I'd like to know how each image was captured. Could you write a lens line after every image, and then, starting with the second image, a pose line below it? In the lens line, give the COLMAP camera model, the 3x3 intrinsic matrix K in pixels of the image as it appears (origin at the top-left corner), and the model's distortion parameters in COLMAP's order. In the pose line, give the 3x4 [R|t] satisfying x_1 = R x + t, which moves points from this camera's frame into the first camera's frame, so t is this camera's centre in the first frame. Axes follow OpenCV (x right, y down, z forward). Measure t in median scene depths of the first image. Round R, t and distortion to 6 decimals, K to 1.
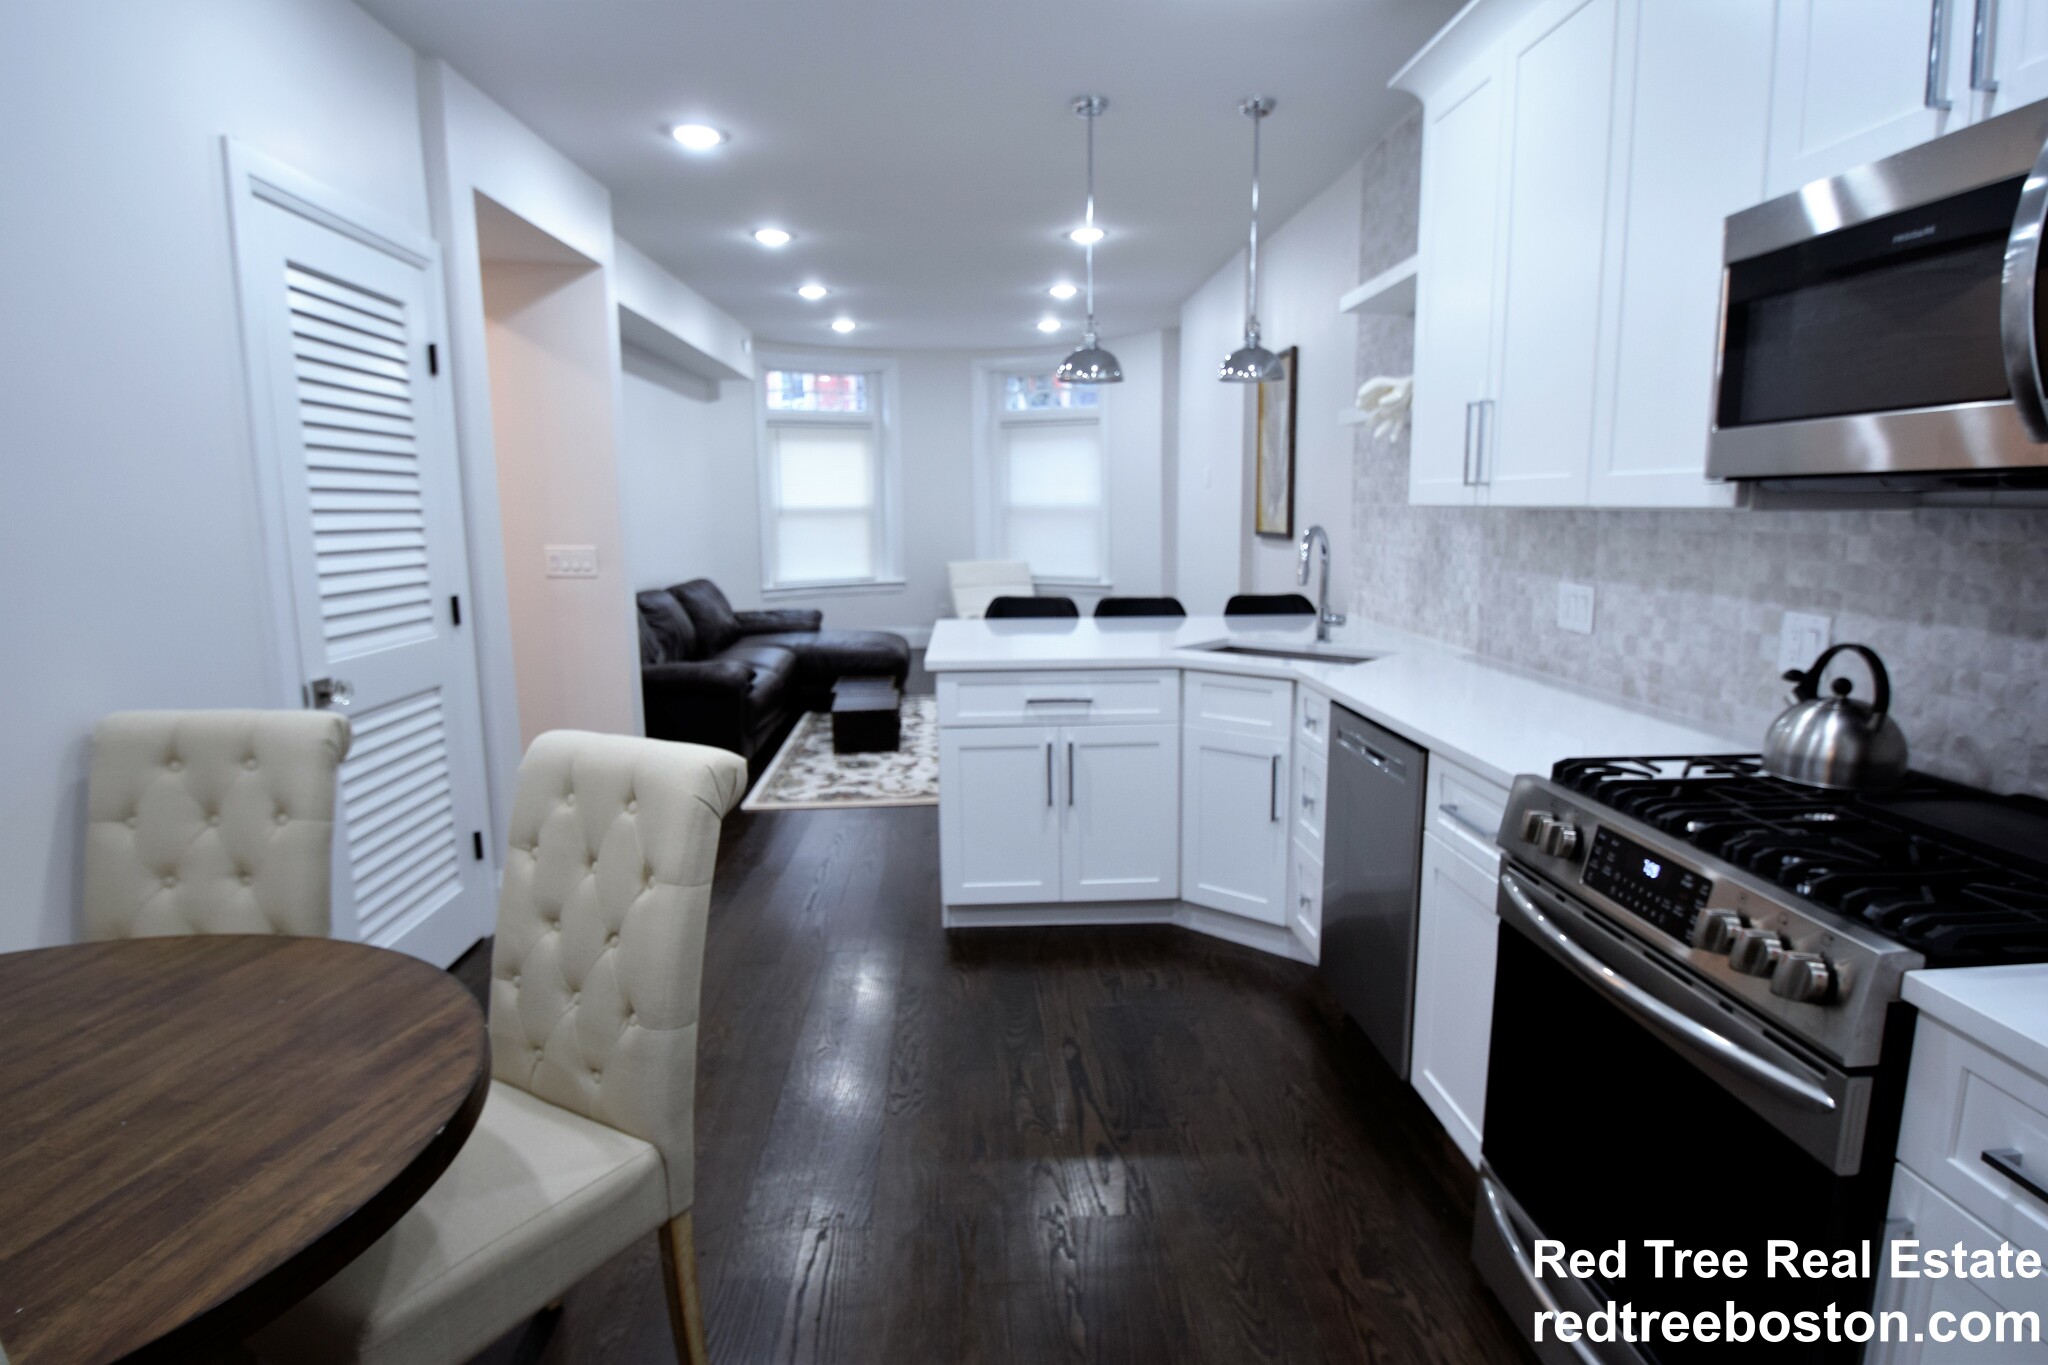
lens RADIAL K [[1122.1, 0, 1034.6], [0, 1122.1, 697.3], [0, 0, 1]] dist [-0.021315, -0.005265]
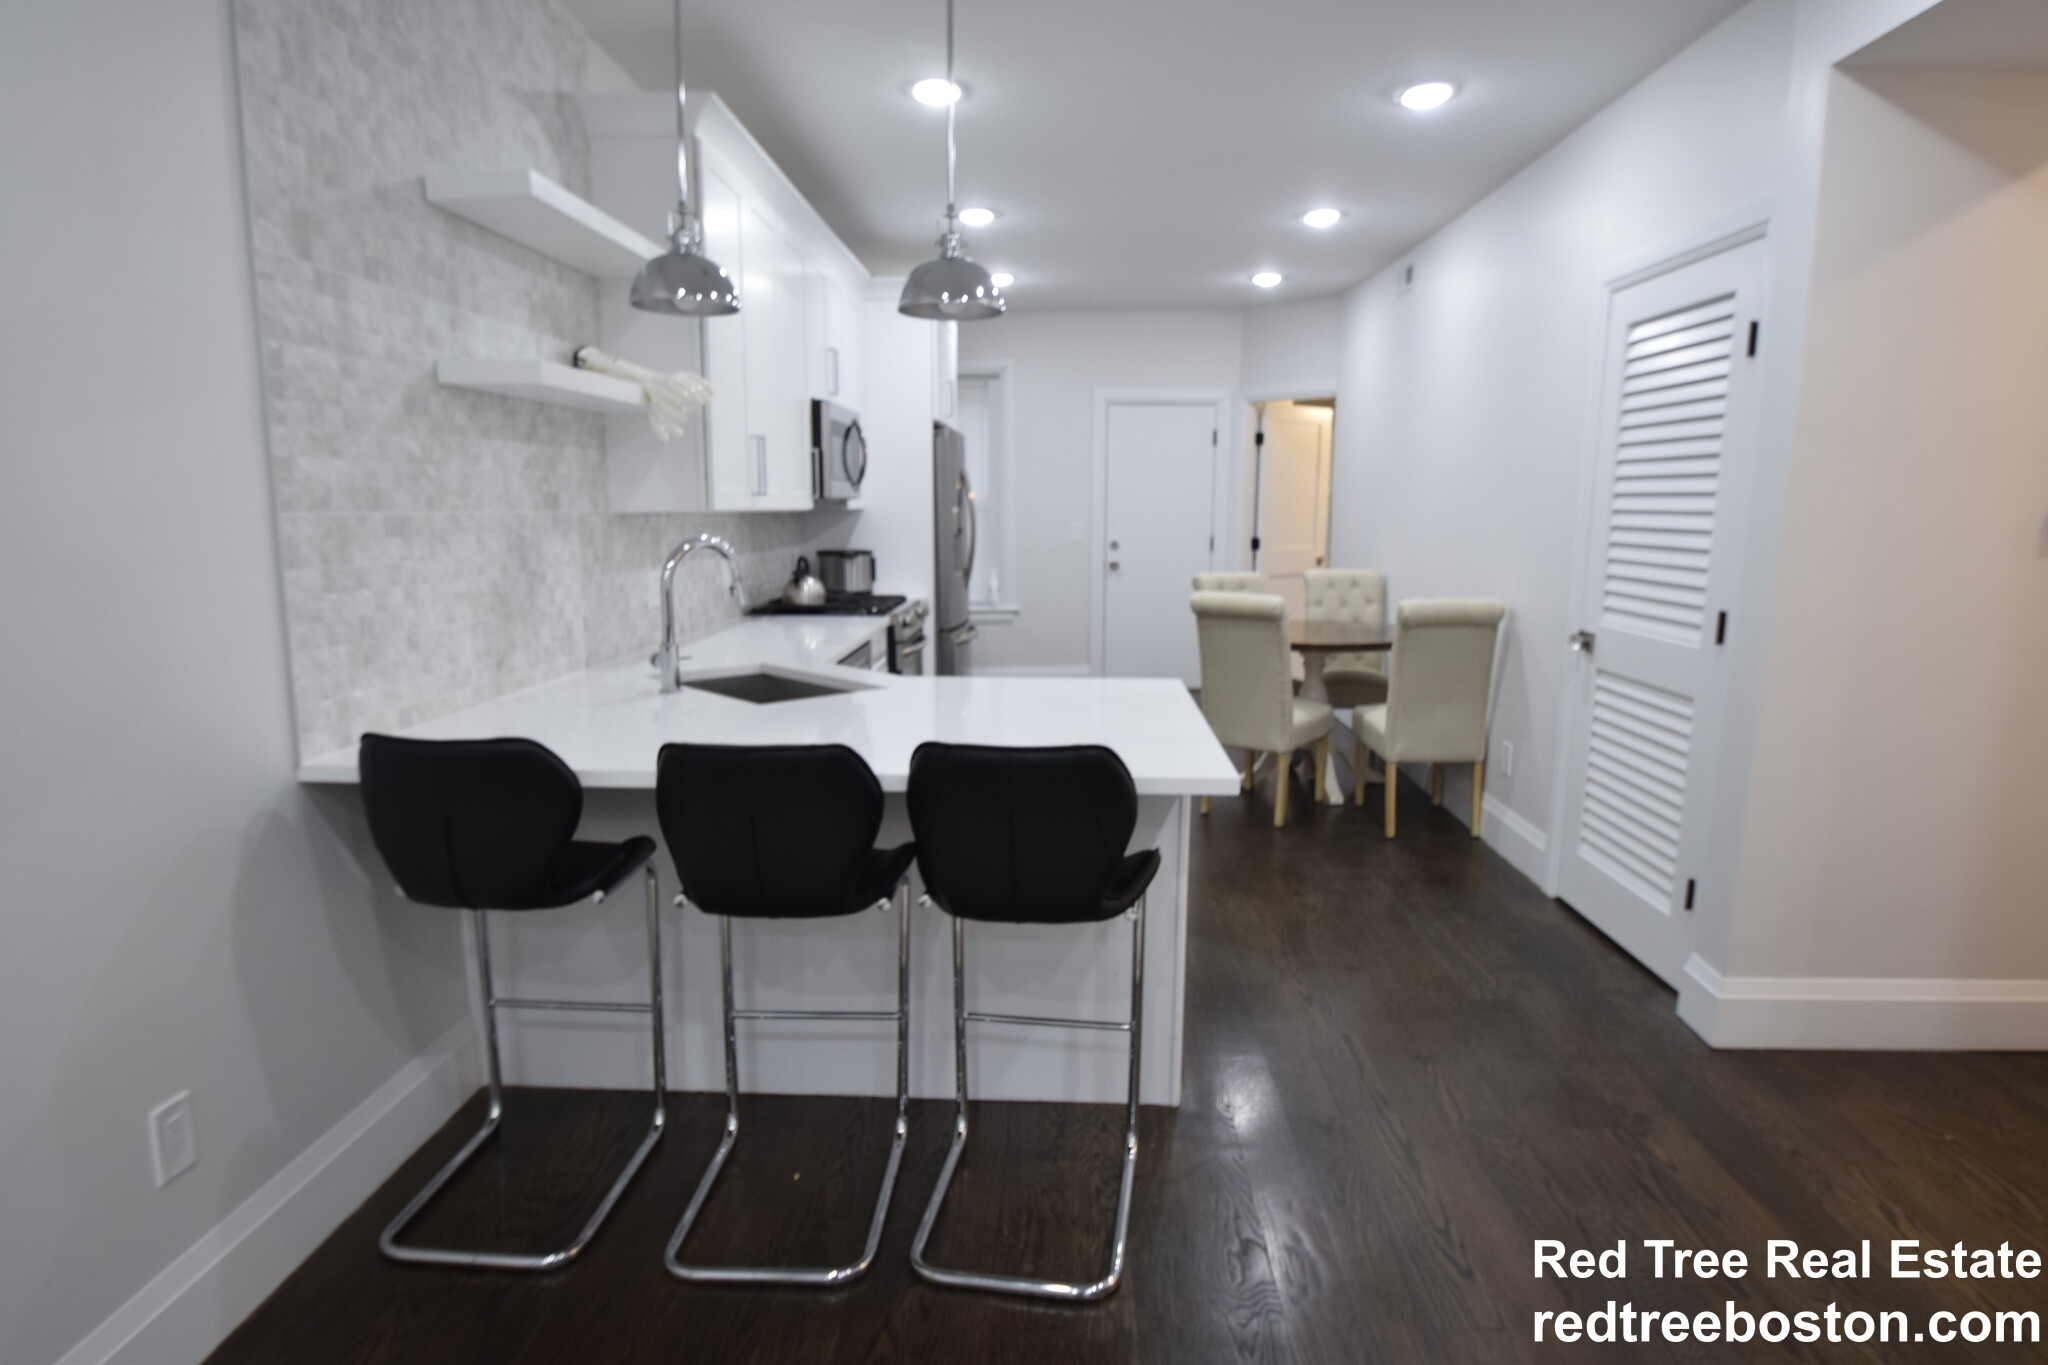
lens RADIAL K [[1122.1, 0, 1037.2], [0, 1122.1, 696.2], [0, 0, 1]] dist [-0.021315, -0.005265]
pose [[-0.996123, -0.011595, 0.087208, -0.061409], [0.018049, 0.943256, 0.331575, -0.325747], [-0.086104, 0.331863, -0.939390, 1.878727]]
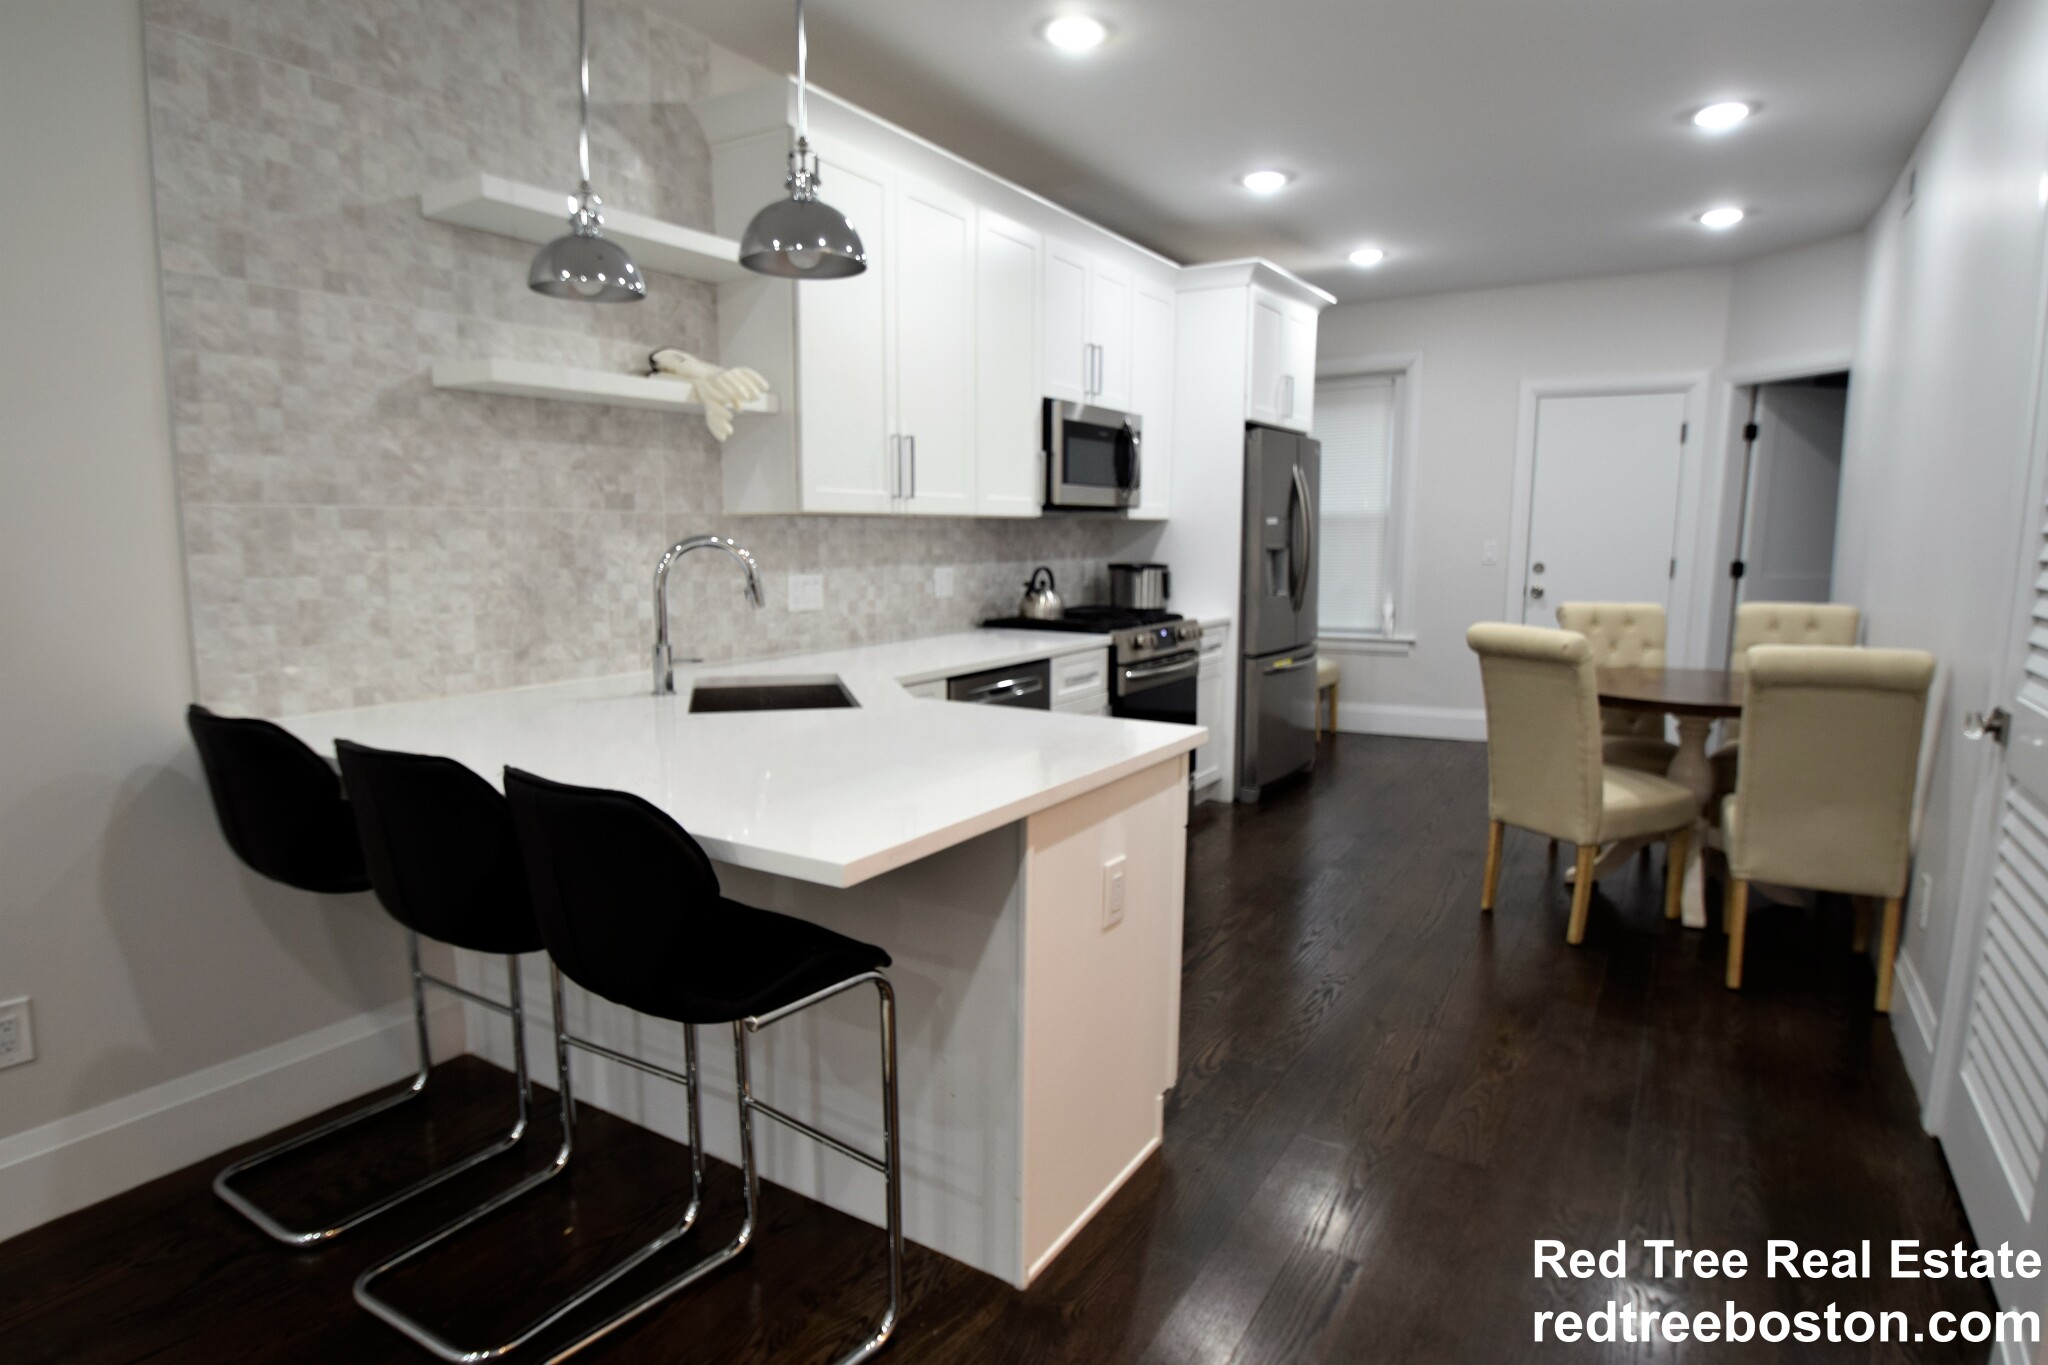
lens RADIAL K [[1122.1, 0, 1032.6], [0, 1122.1, 696.4], [0, 0, 1]] dist [-0.021315, -0.005265]
pose [[-0.823984, -0.081289, 0.560752, -0.395752], [0.097761, 0.954418, 0.282009, -0.257702], [-0.558116, 0.287191, -0.778478, 1.598852]]
